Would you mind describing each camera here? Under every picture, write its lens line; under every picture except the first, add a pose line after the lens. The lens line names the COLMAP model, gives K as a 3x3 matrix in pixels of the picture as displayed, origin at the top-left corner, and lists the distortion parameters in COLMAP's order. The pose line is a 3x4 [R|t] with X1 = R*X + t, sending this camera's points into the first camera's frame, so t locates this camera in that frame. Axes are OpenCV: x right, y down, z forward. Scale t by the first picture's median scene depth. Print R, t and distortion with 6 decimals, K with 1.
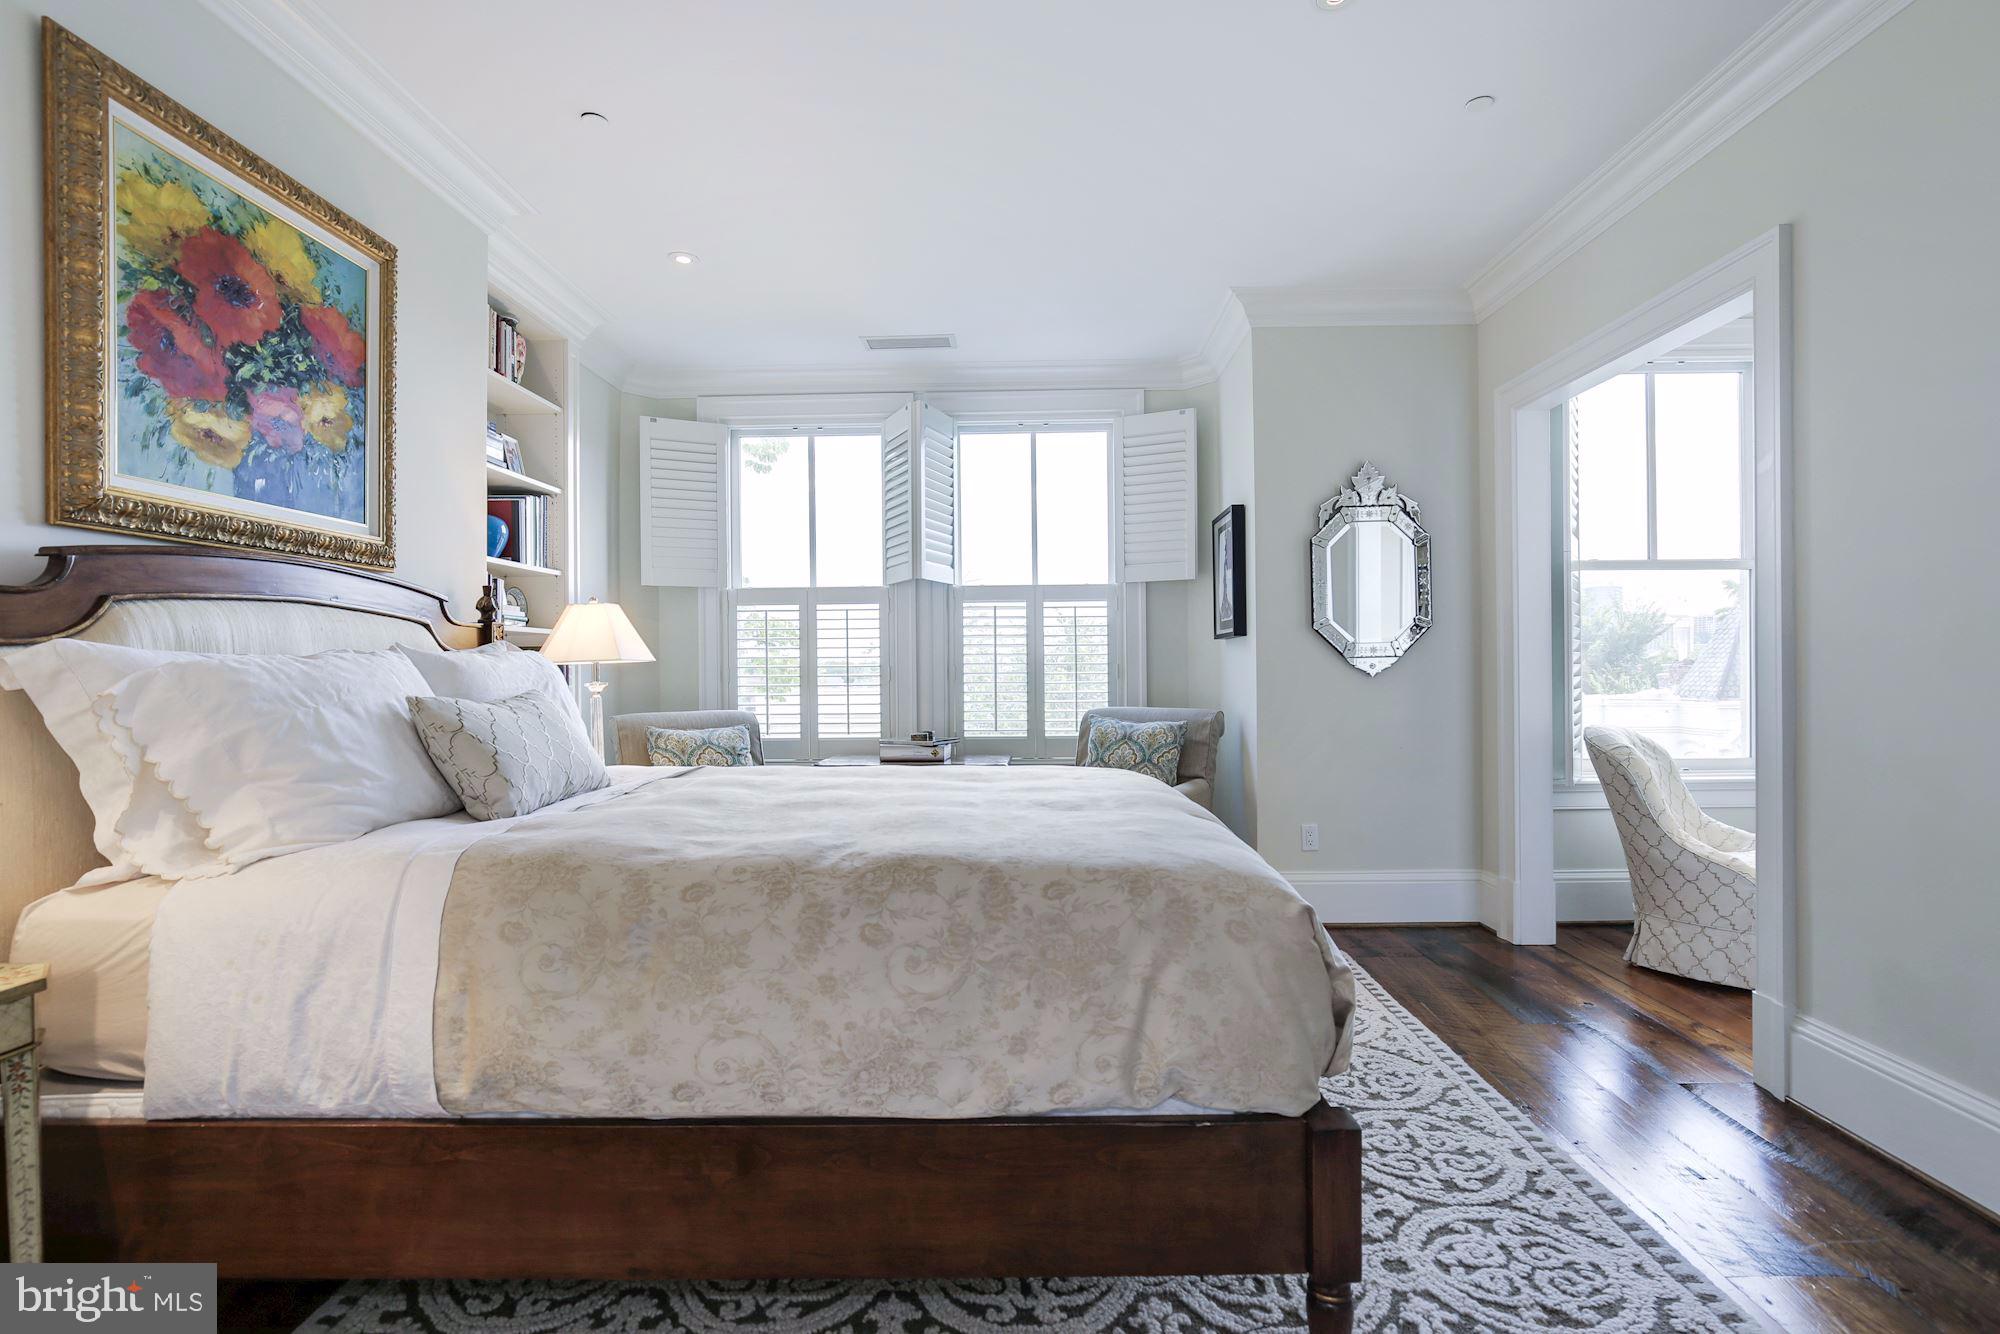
lens RADIAL K [[943.8, 0, 1013.4], [0, 943.8, 665.1], [0, 0, 1]] dist [-0.013065, 0.002804]
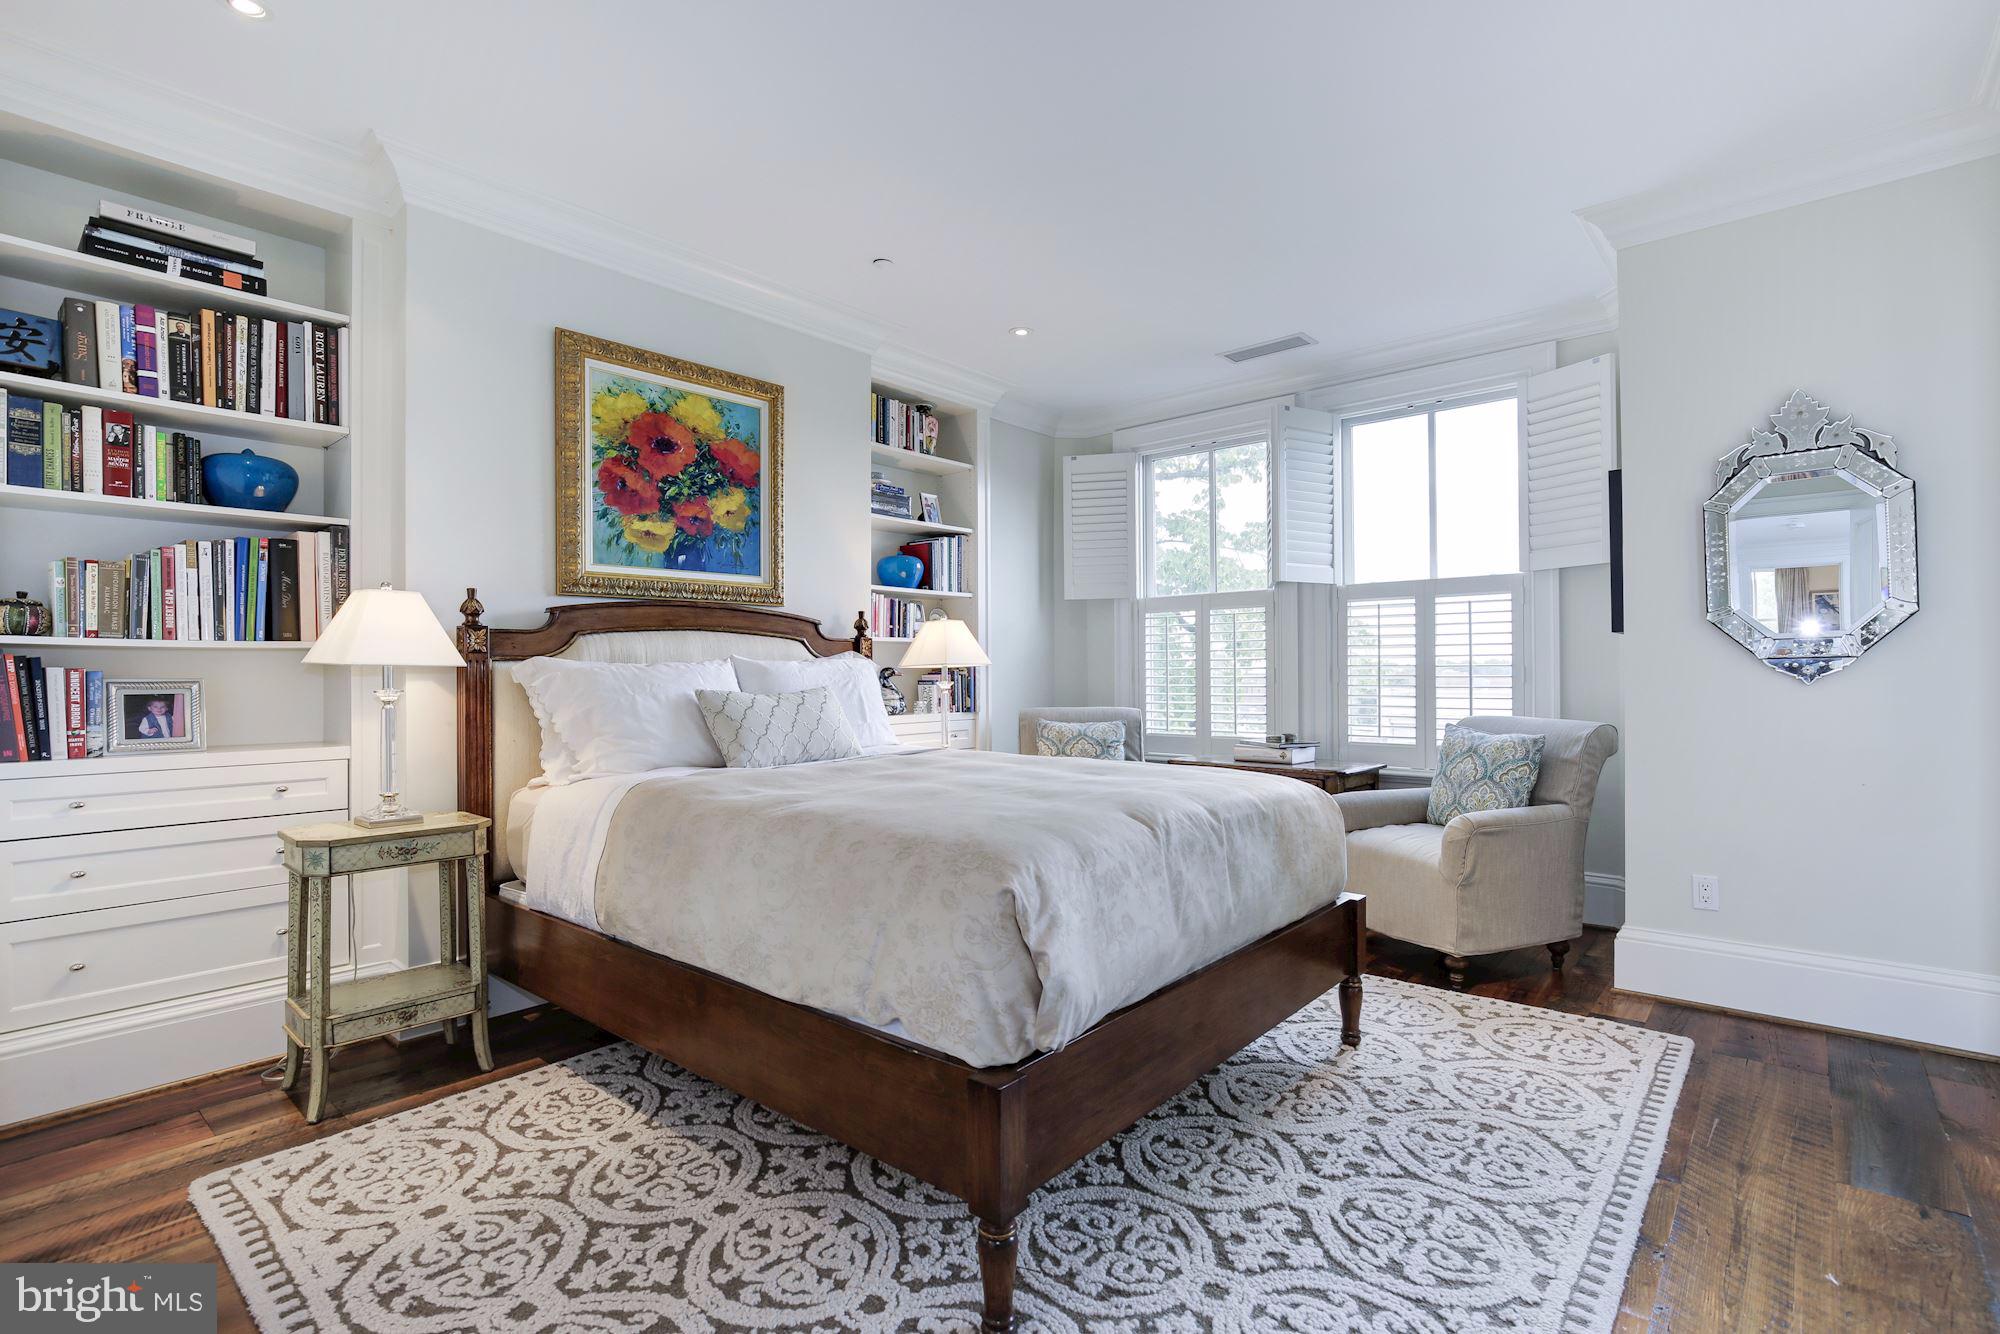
lens RADIAL K [[943.8, 0, 1009.3], [0, 943.8, 665.9], [0, 0, 1]] dist [-0.013065, 0.002804]
pose [[0.771997, 0.001375, -0.635624, 0.630863], [0.000849, 0.999995, 0.003195, -0.009451], [0.635625, -0.003006, 0.771992, 0.081717]]
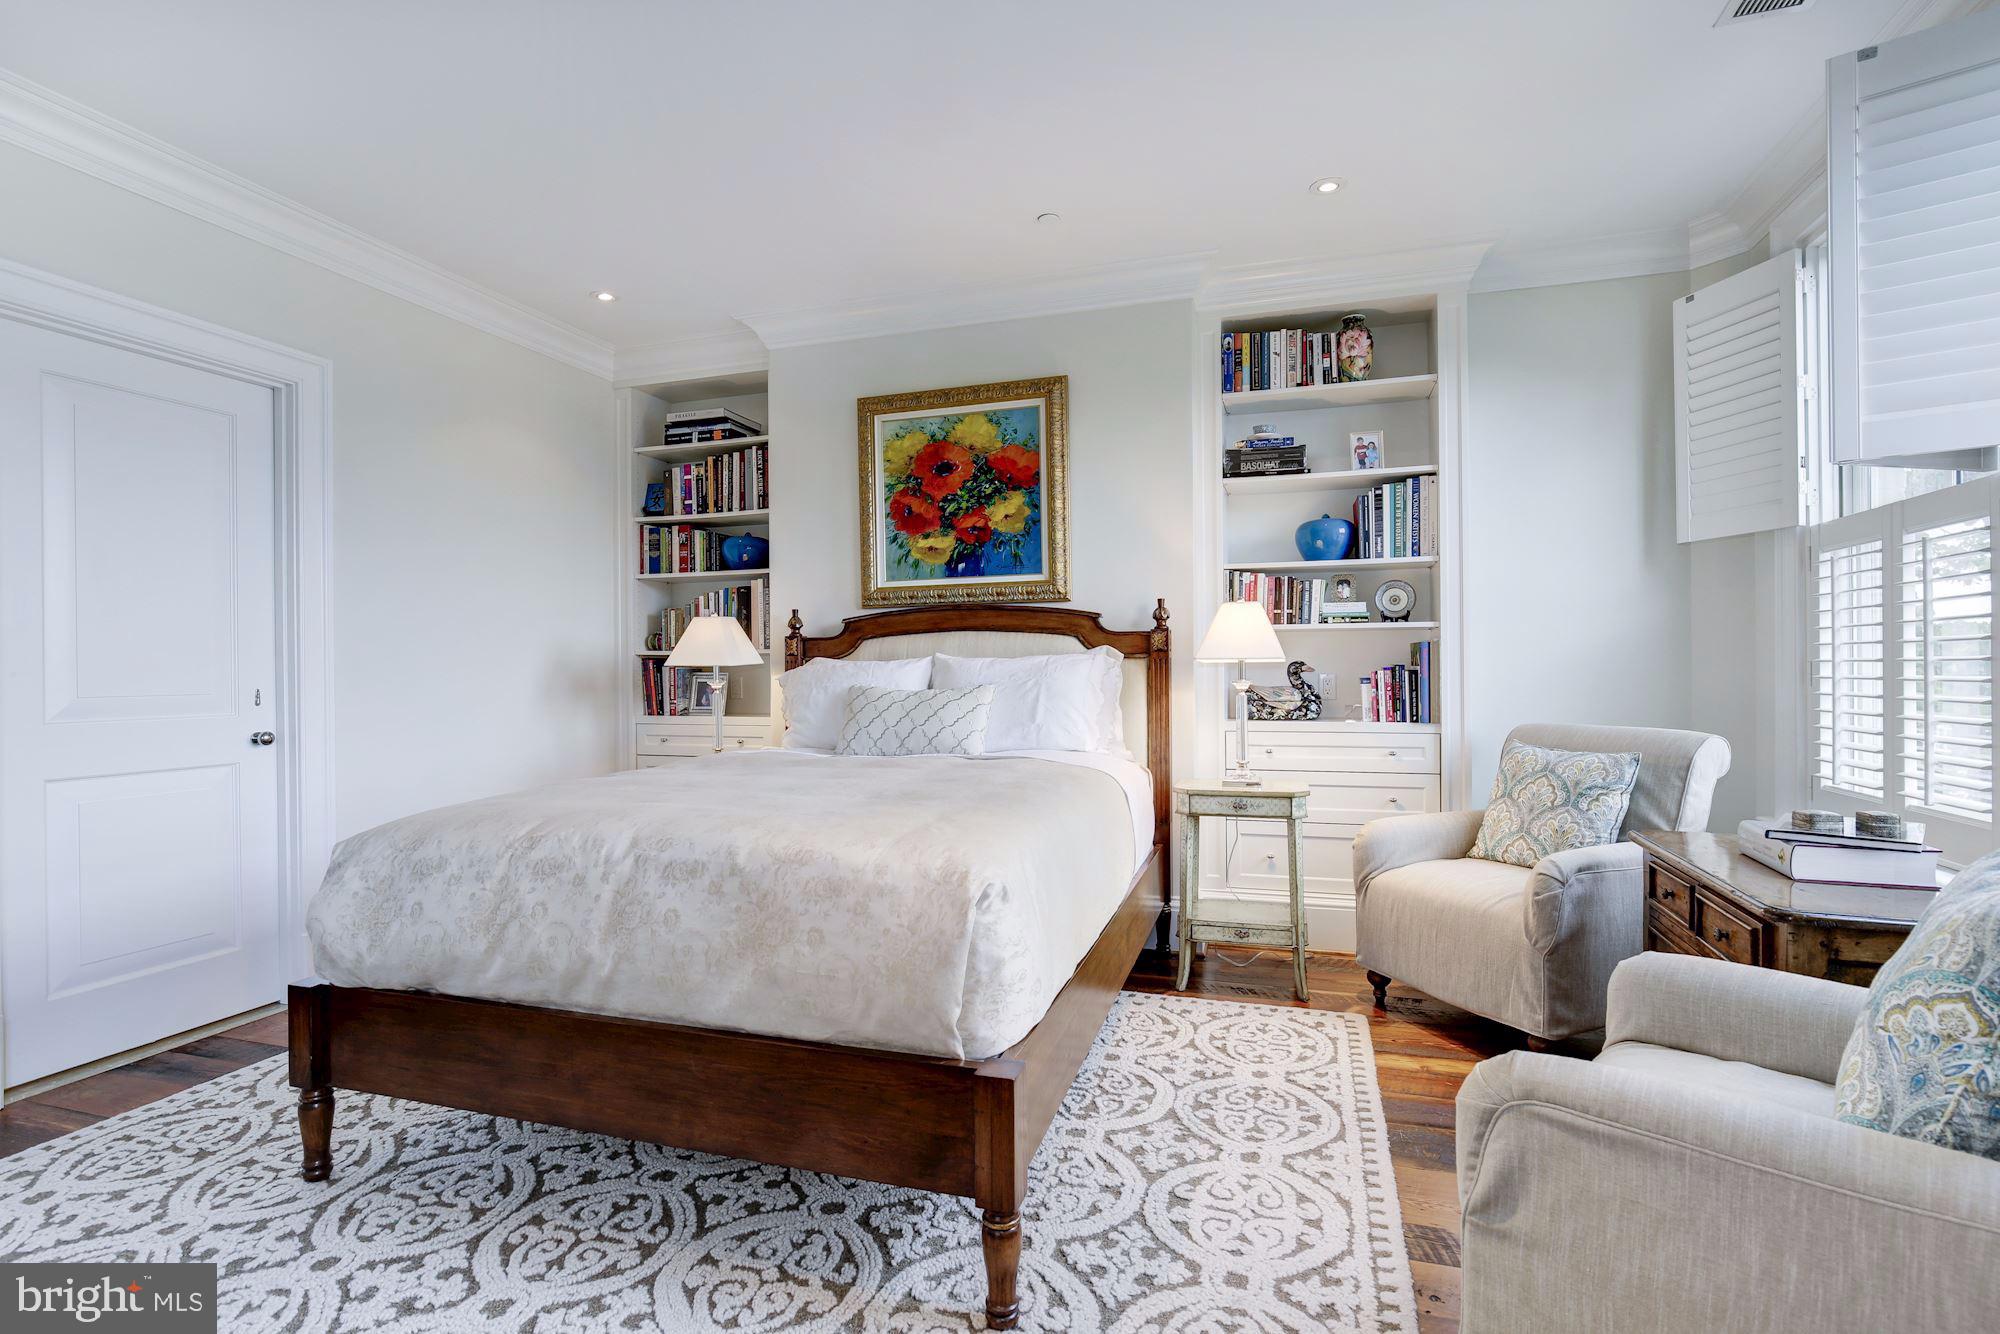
lens RADIAL K [[943.8, 0, 1012.0], [0, 943.8, 674.7], [0, 0, 1]] dist [-0.013065, 0.002804]
pose [[-0.288053, 0.013953, -0.957513, 0.848548], [0.011485, 0.999872, 0.011115, -0.002680], [0.957546, -0.007795, -0.288177, 1.485091]]
